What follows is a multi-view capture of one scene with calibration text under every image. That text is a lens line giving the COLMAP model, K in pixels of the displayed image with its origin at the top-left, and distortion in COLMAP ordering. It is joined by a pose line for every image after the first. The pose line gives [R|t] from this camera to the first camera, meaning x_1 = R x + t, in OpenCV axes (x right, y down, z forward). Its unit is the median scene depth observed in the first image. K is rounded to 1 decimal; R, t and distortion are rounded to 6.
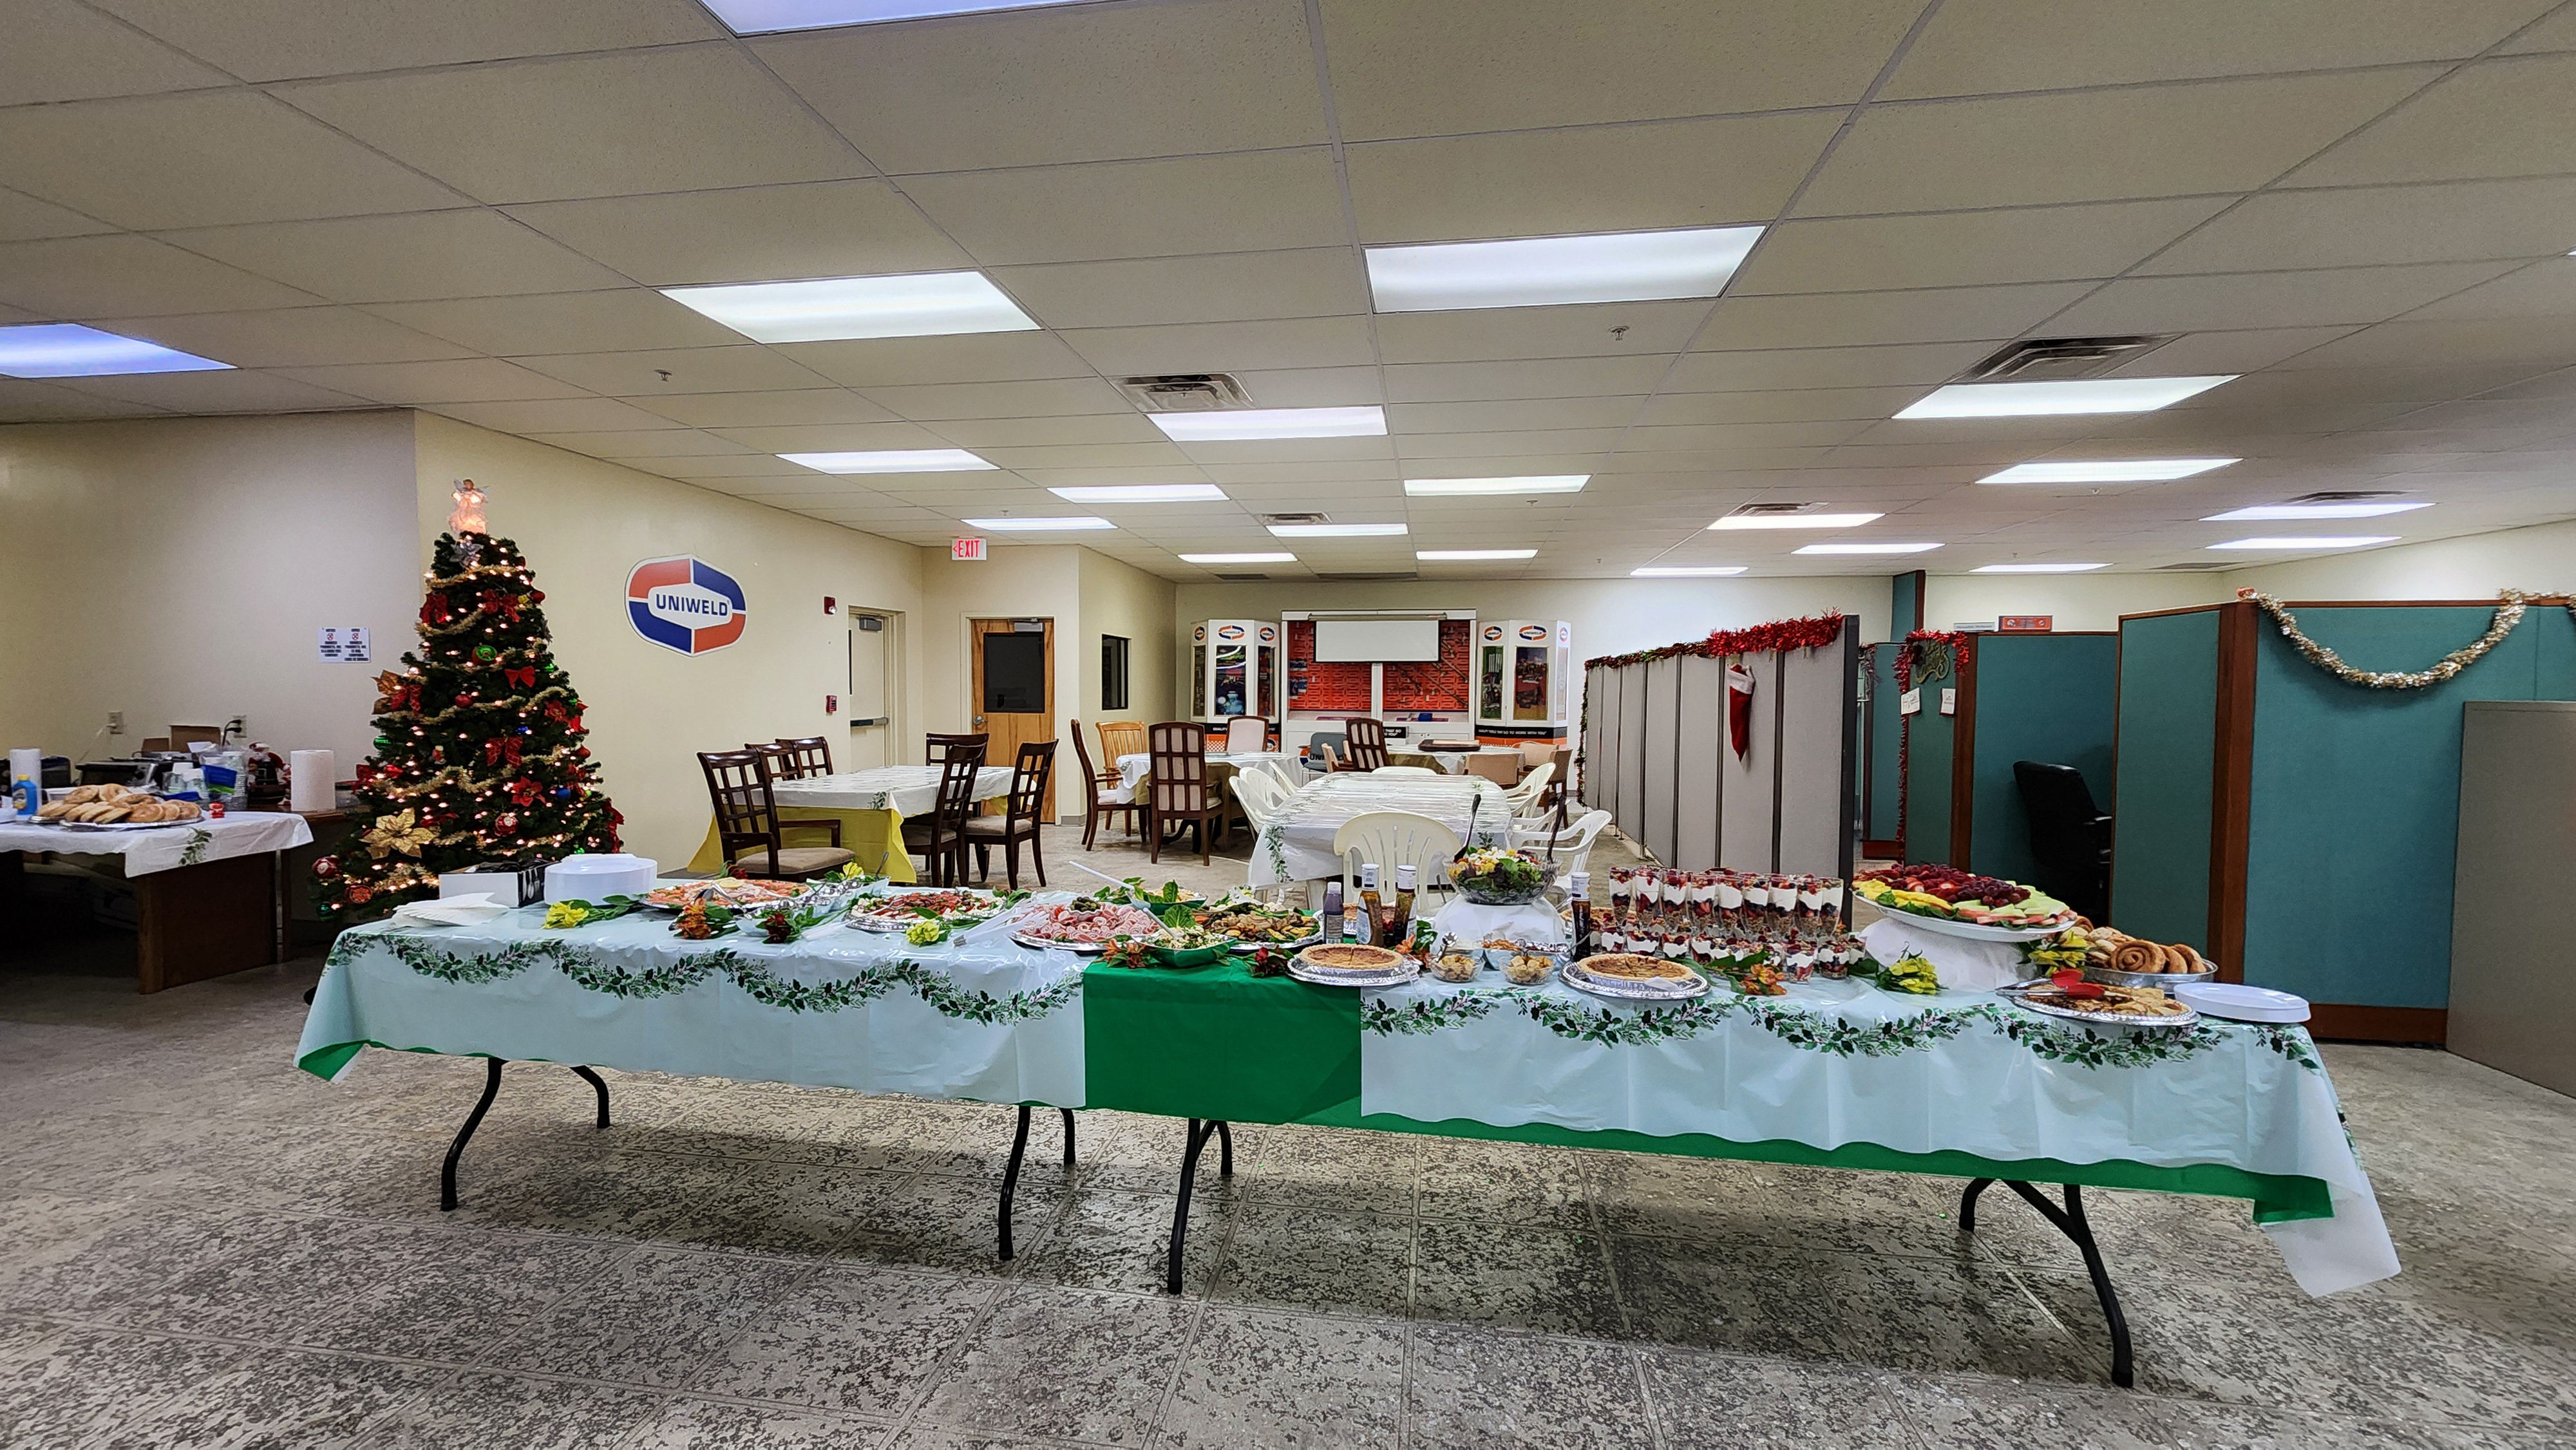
lens RADIAL K [[1055.2, 0, 1271.2], [0, 1055.2, 730.2], [0, 0, 1]] dist [-0.001114, 0.001803]
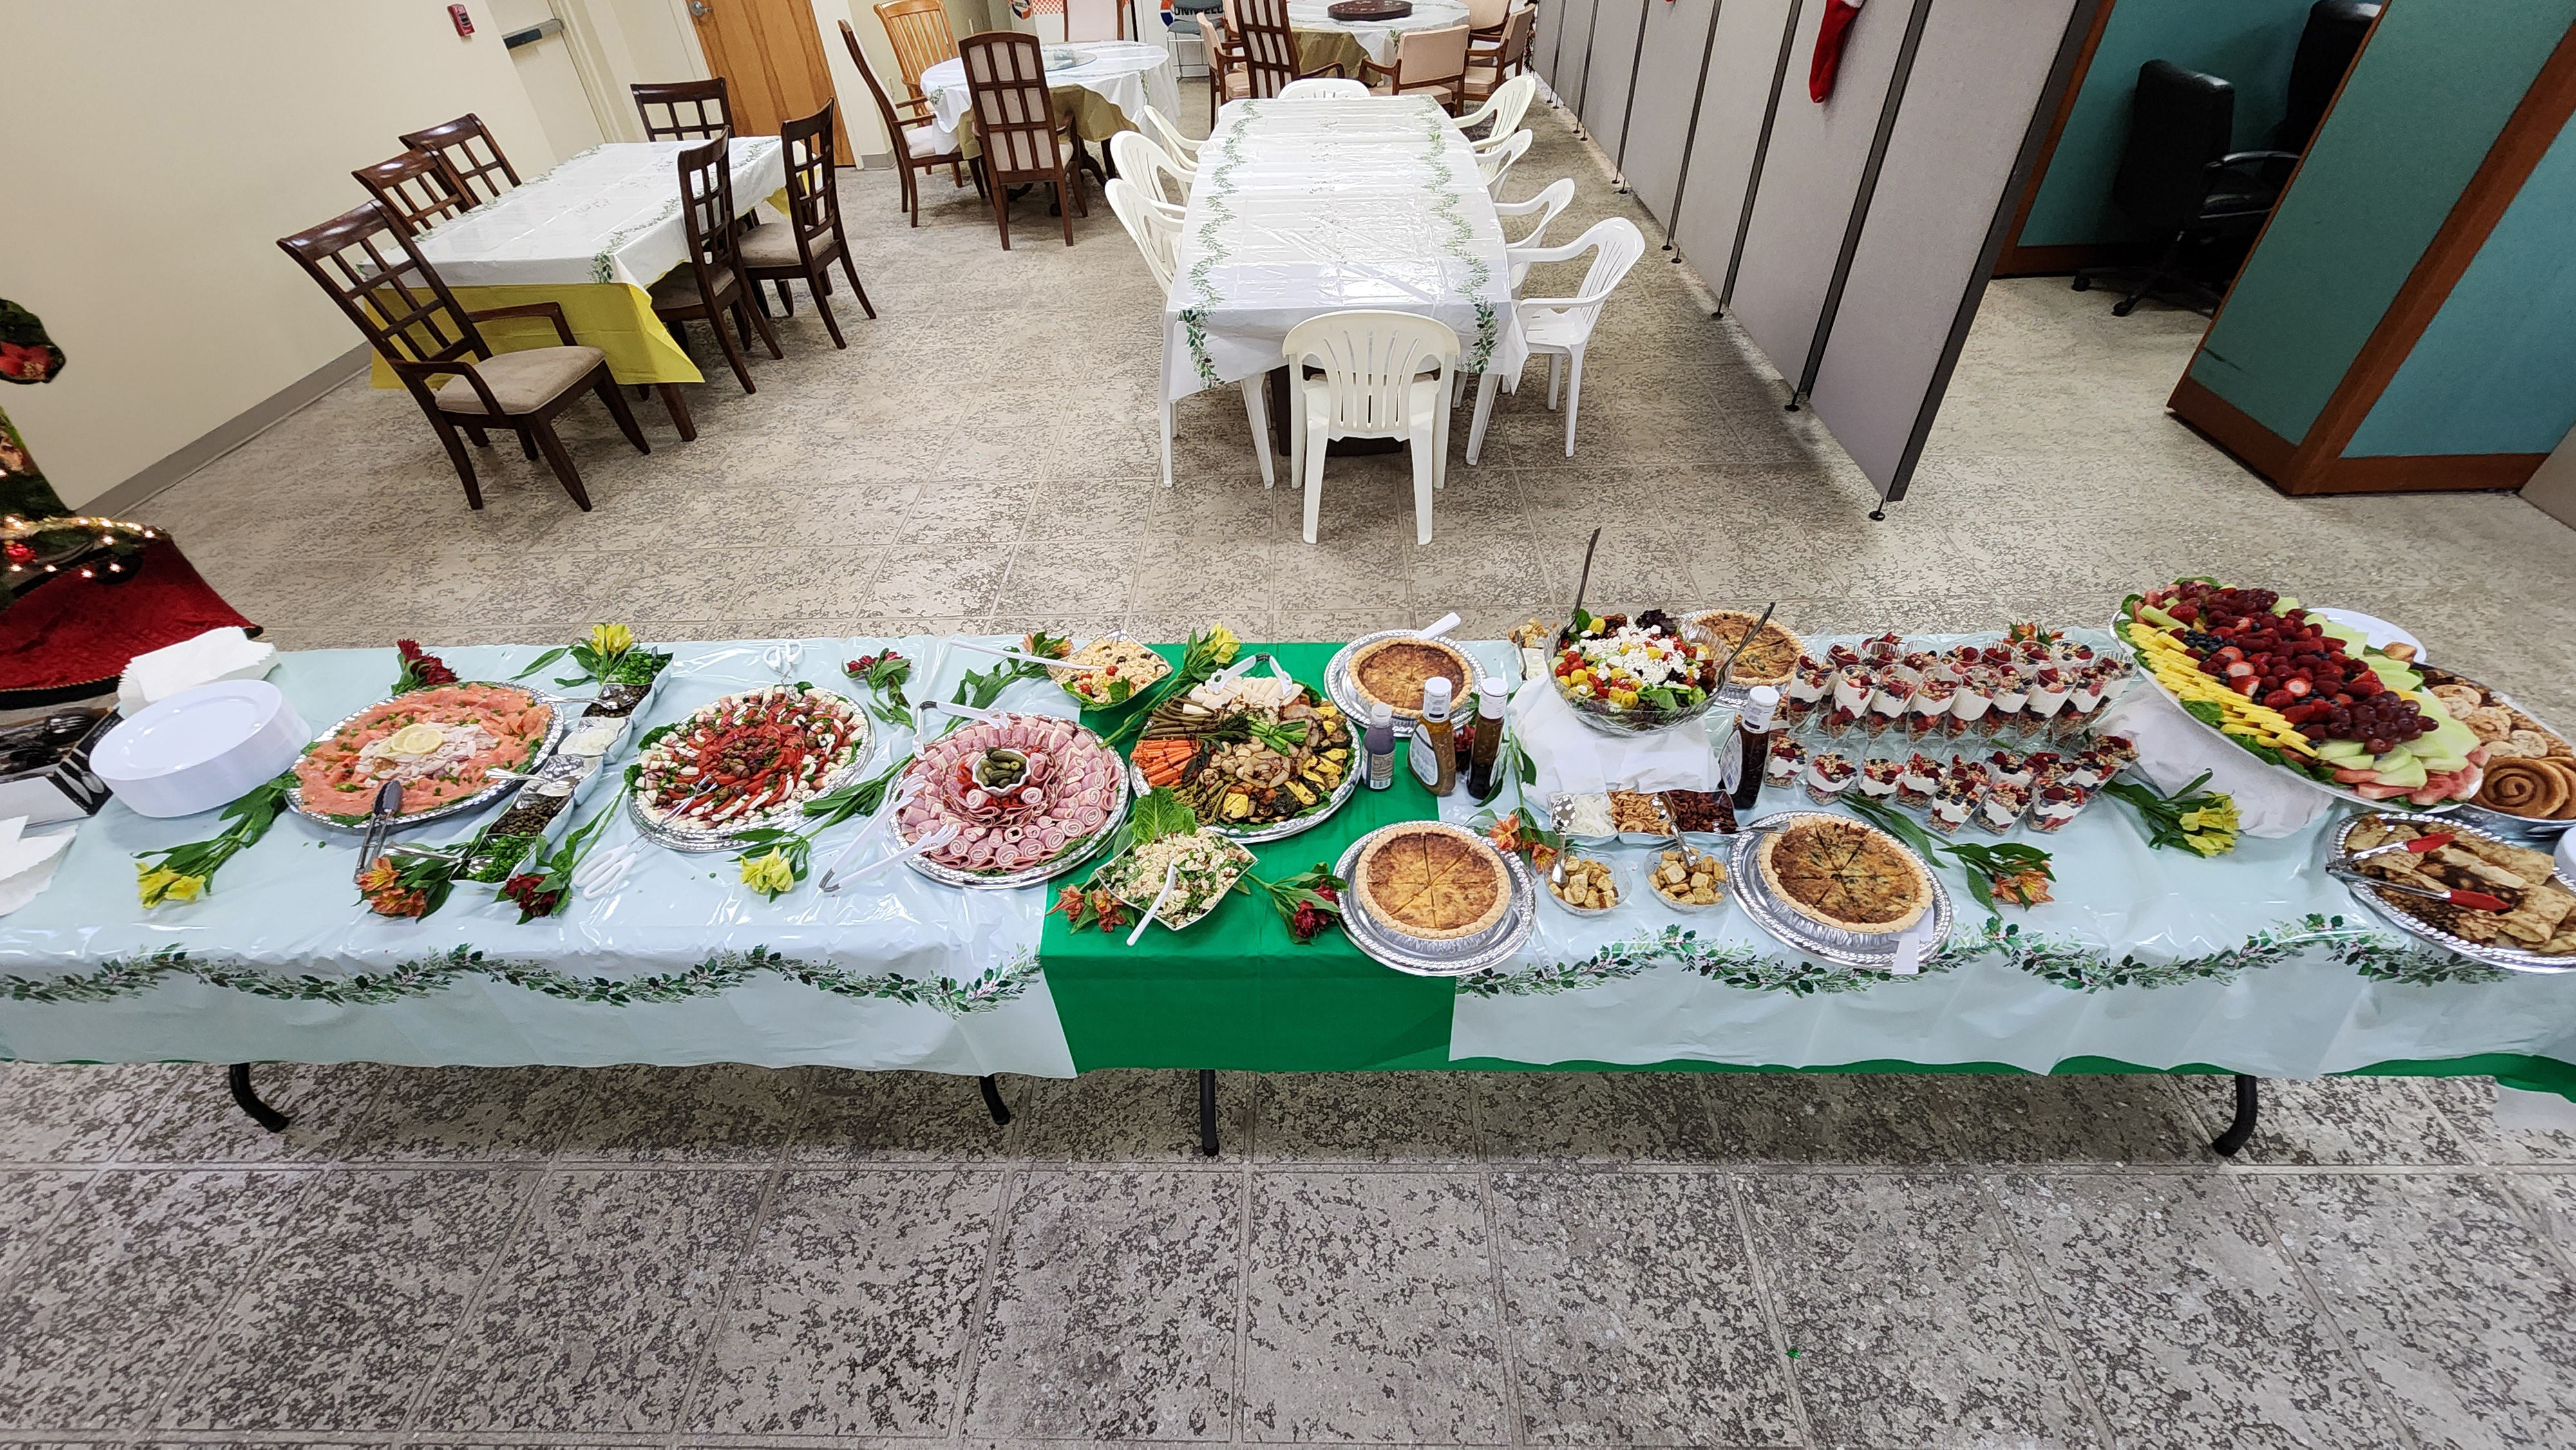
lens RADIAL K [[1055.2, 0, 1275.5], [0, 1055.2, 736.2], [0, 0, 1]] dist [-0.001114, 0.001803]
pose [[0.989409, -0.125630, 0.072714, -0.050162], [0.051056, 0.770125, 0.635847, -0.240534], [-0.135880, -0.625400, 0.768382, 0.455176]]
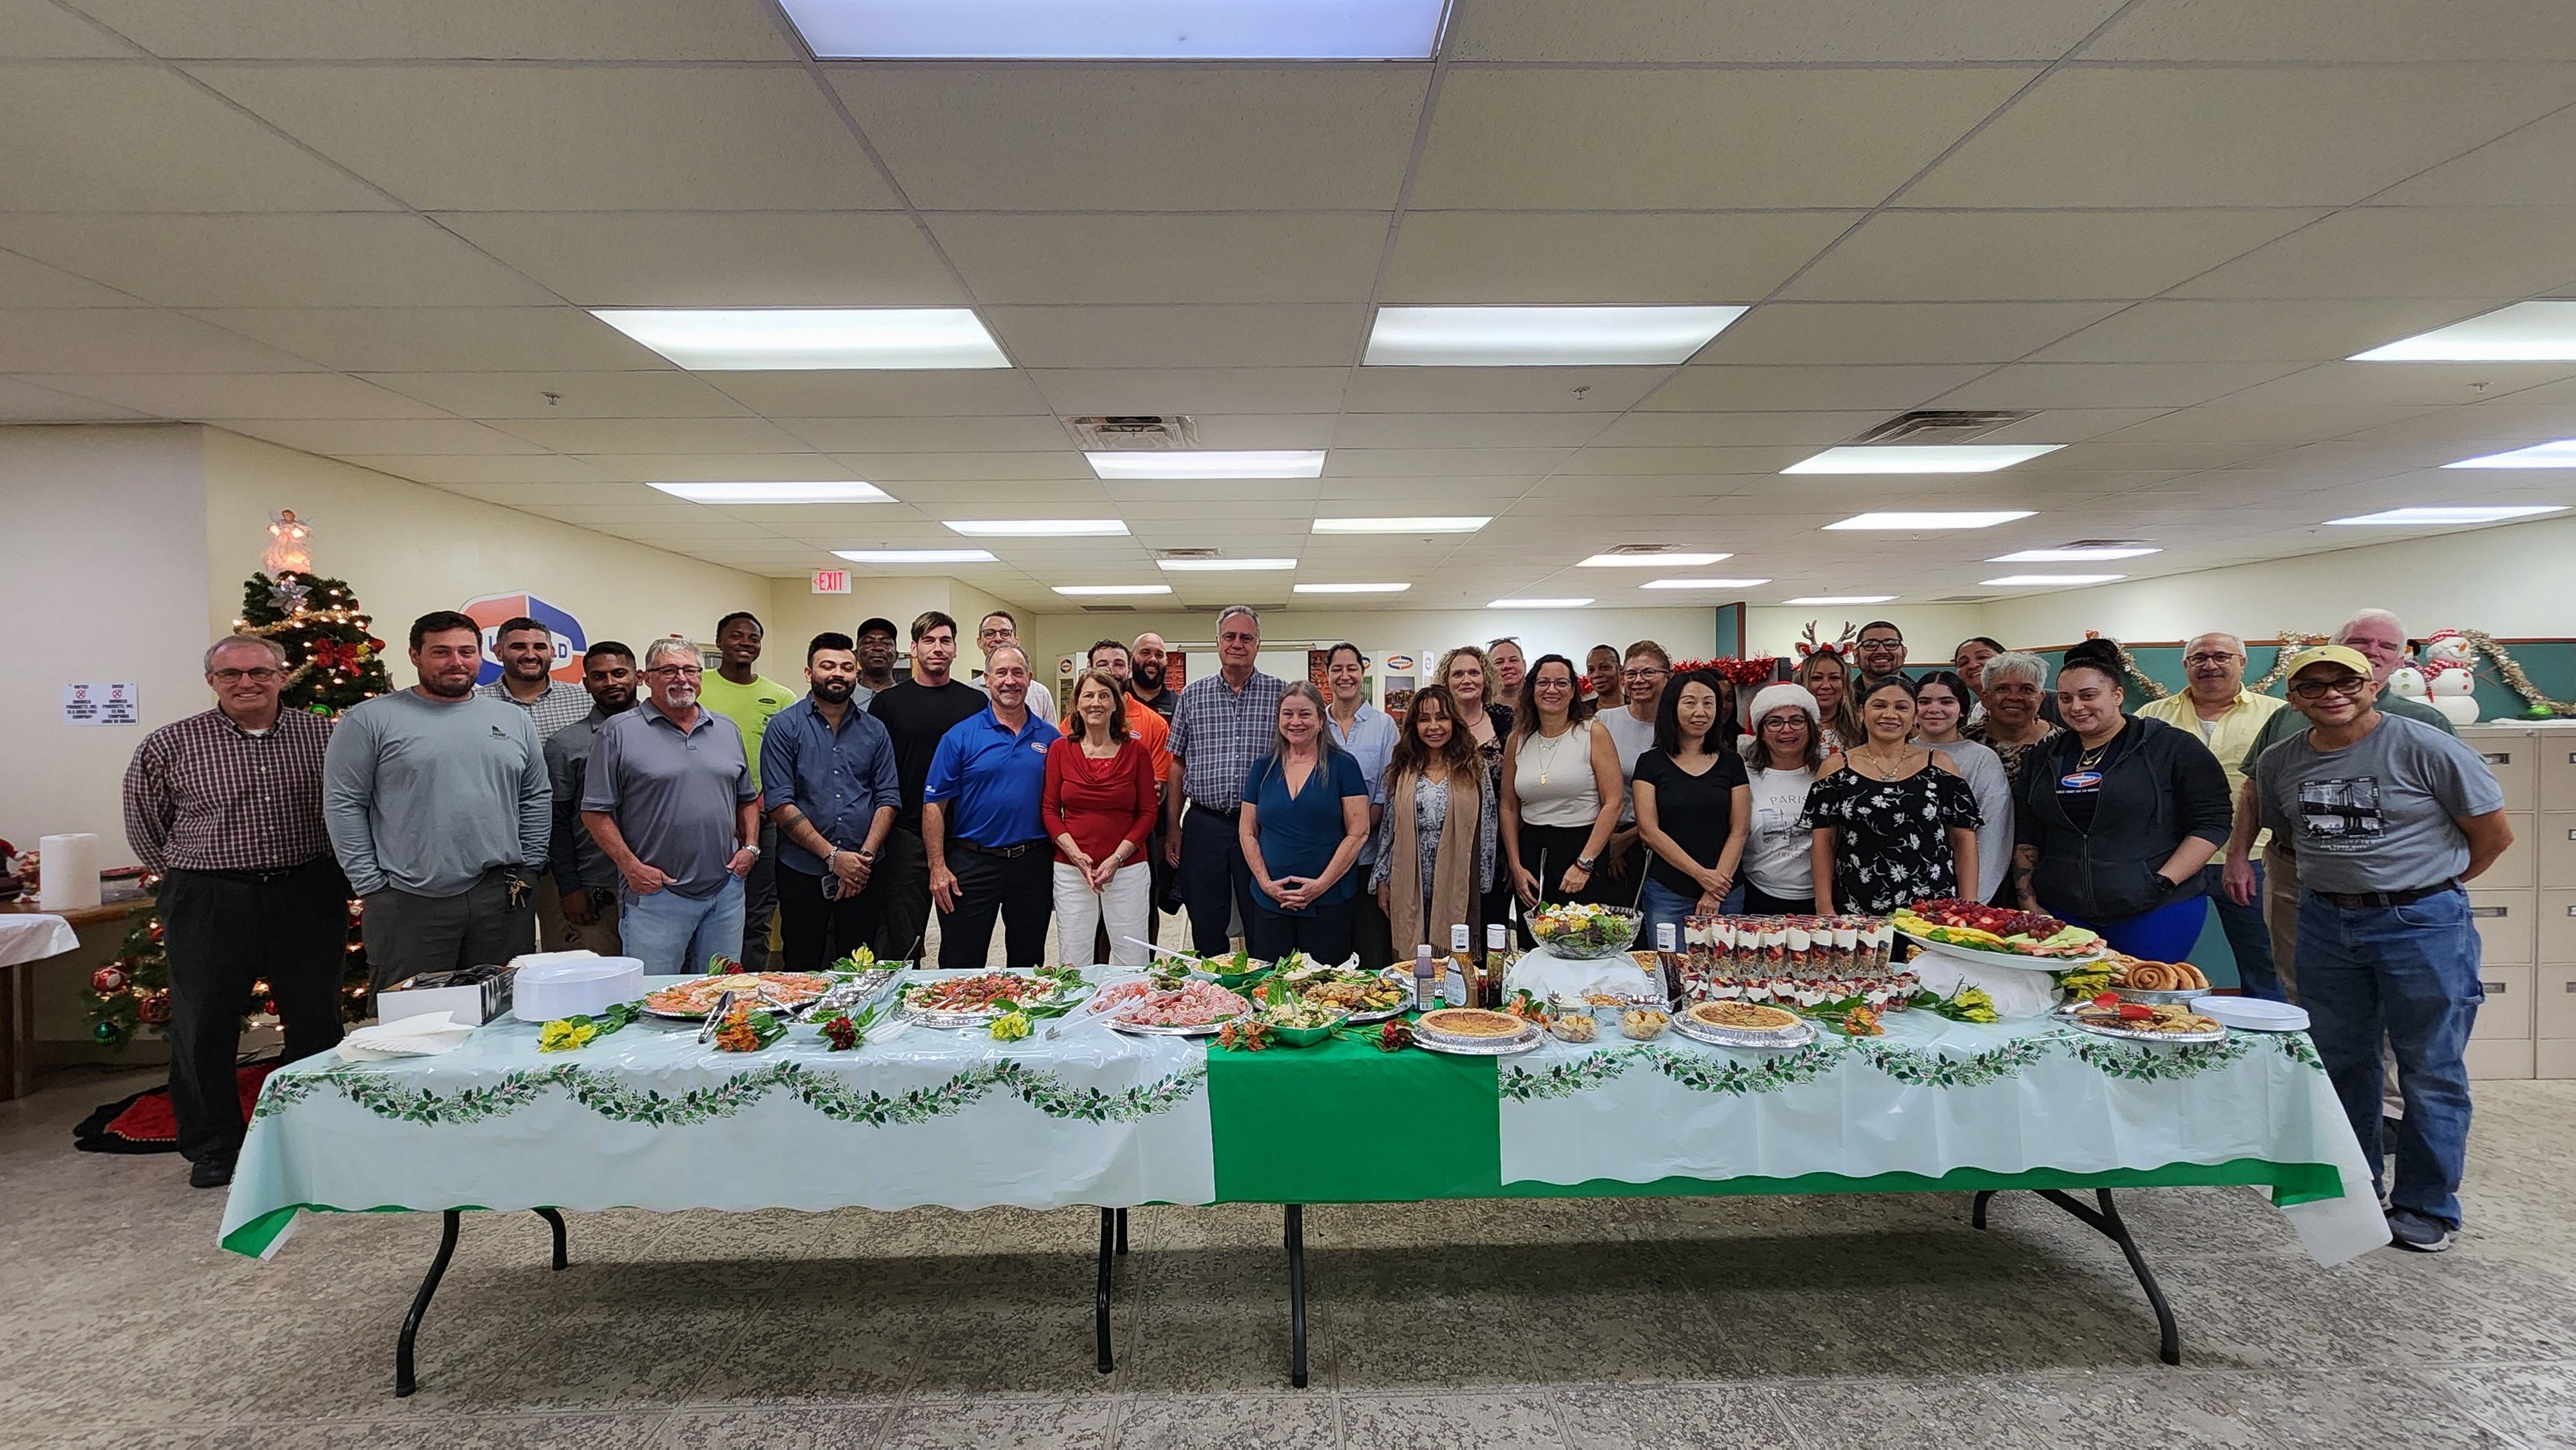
lens RADIAL K [[1055.2, 0, 1277.8], [0, 1055.2, 729.5], [0, 0, 1]] dist [-0.001114, 0.001803]
pose [[0.984061, -0.022148, 0.176445, -0.226874], [0.026093, 0.999458, -0.020069, -0.039220], [-0.175905, 0.024353, 0.984106, 0.036721]]
